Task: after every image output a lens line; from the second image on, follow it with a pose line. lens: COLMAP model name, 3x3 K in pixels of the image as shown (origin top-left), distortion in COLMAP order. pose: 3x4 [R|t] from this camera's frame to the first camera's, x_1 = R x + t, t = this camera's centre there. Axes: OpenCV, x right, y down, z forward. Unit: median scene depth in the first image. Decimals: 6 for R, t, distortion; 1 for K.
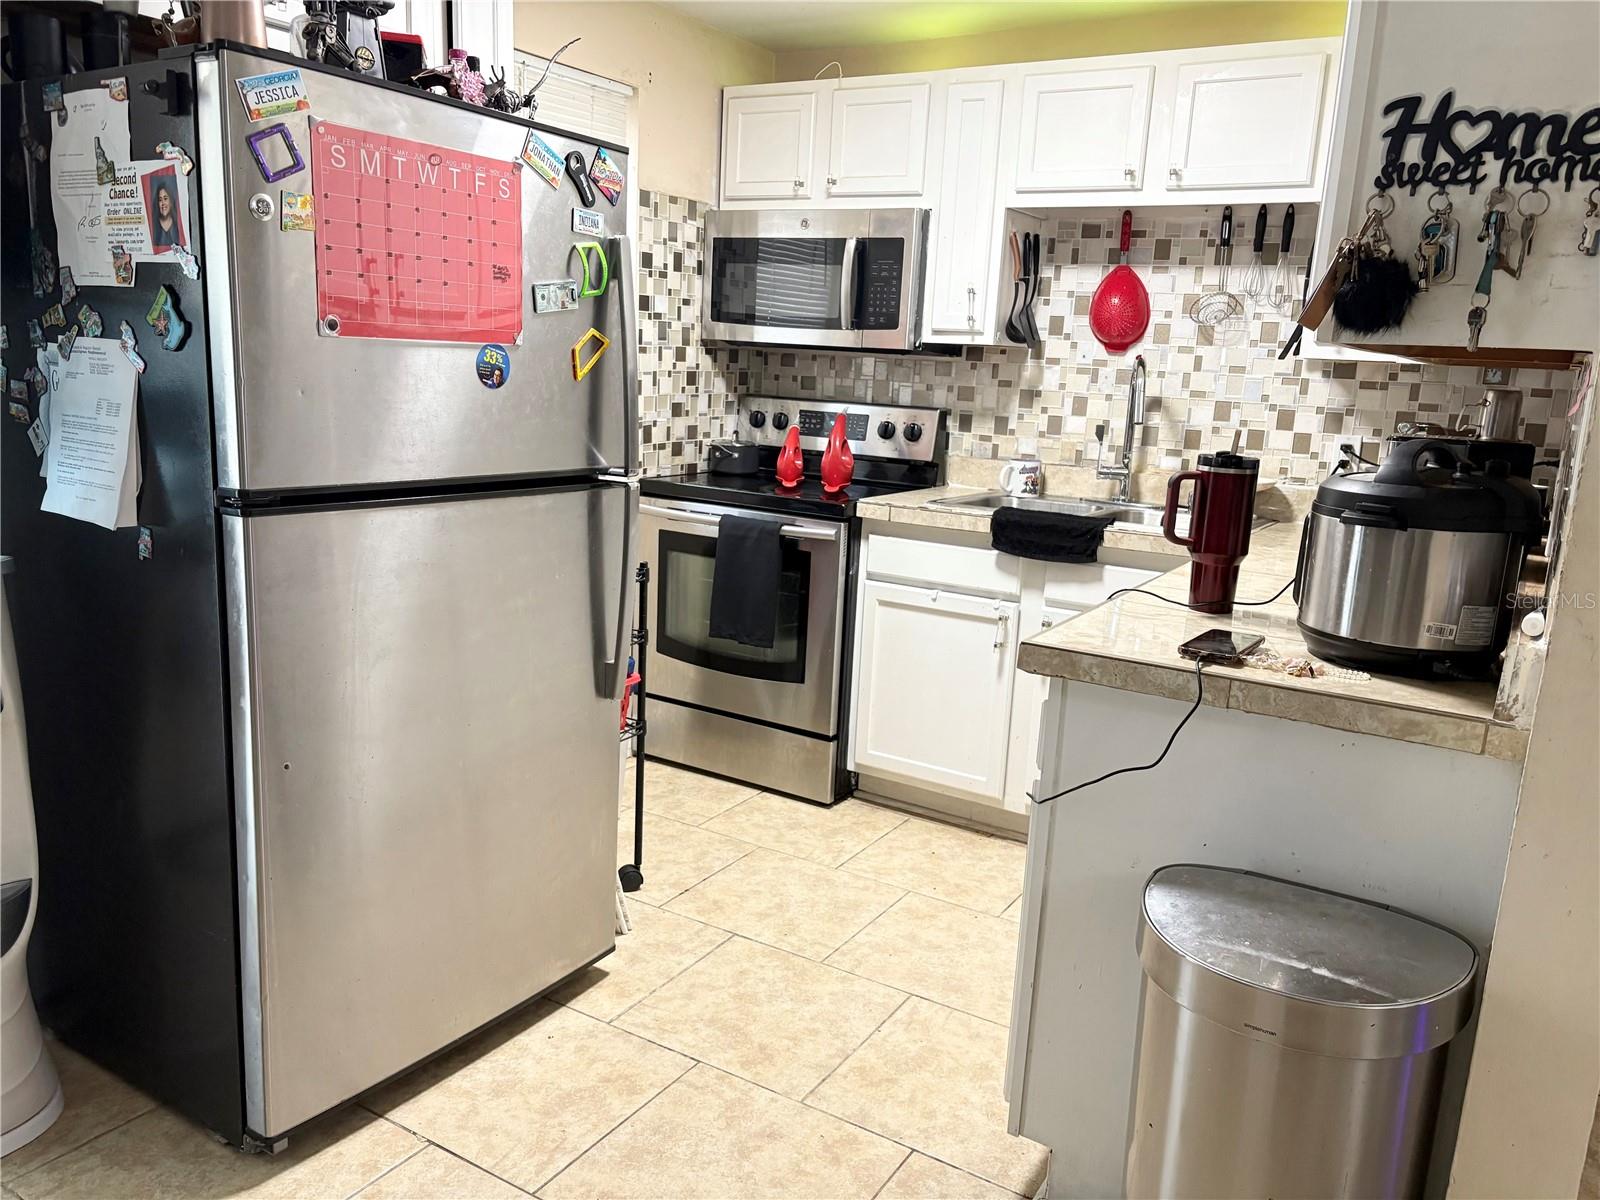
lens RADIAL K [[1201.5, 0, 796.9], [0, 1201.5, 610.4], [0, 0, 1]] dist [0.057934, -0.066854]
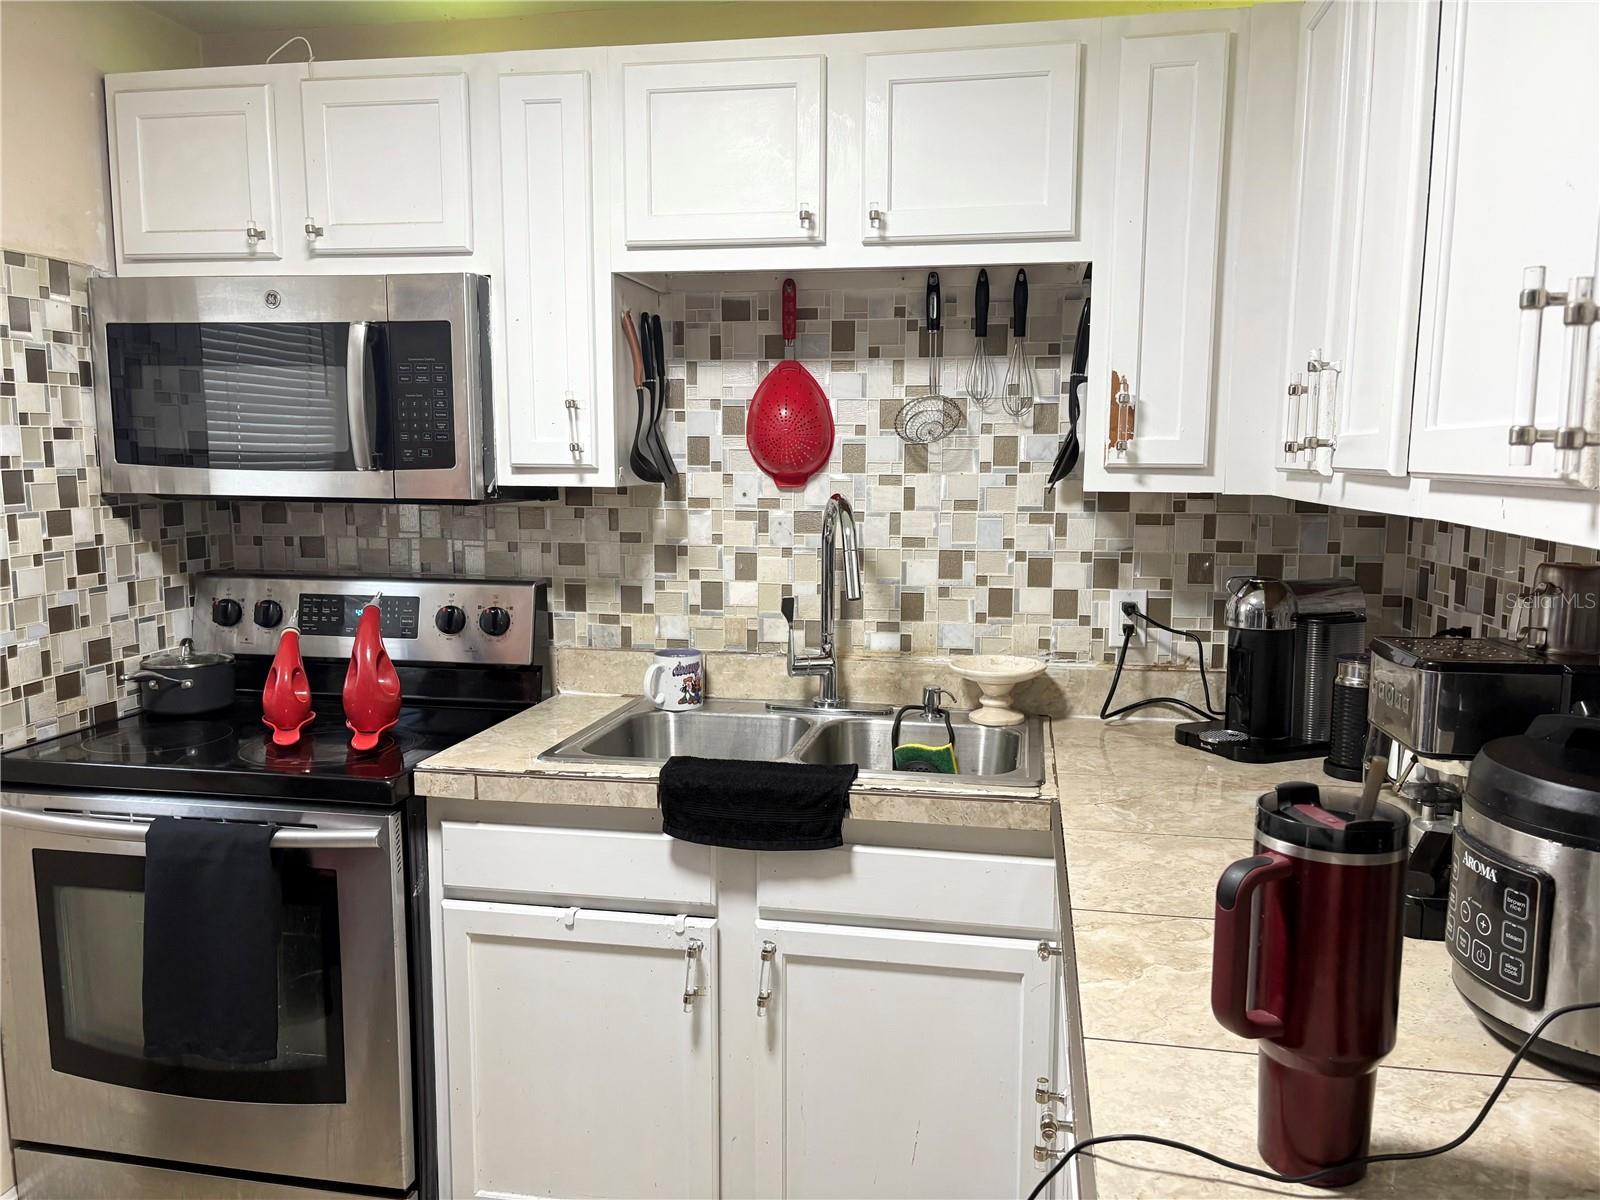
lens RADIAL K [[1201.5, 0, 792.3], [0, 1201.5, 611.4], [0, 0, 1]] dist [0.057934, -0.066854]
pose [[0.933111, -0.091486, 0.347755, 0.024166], [0.116987, 0.991718, -0.053007, -0.108506], [-0.340026, 0.090144, 0.936086, 0.377400]]
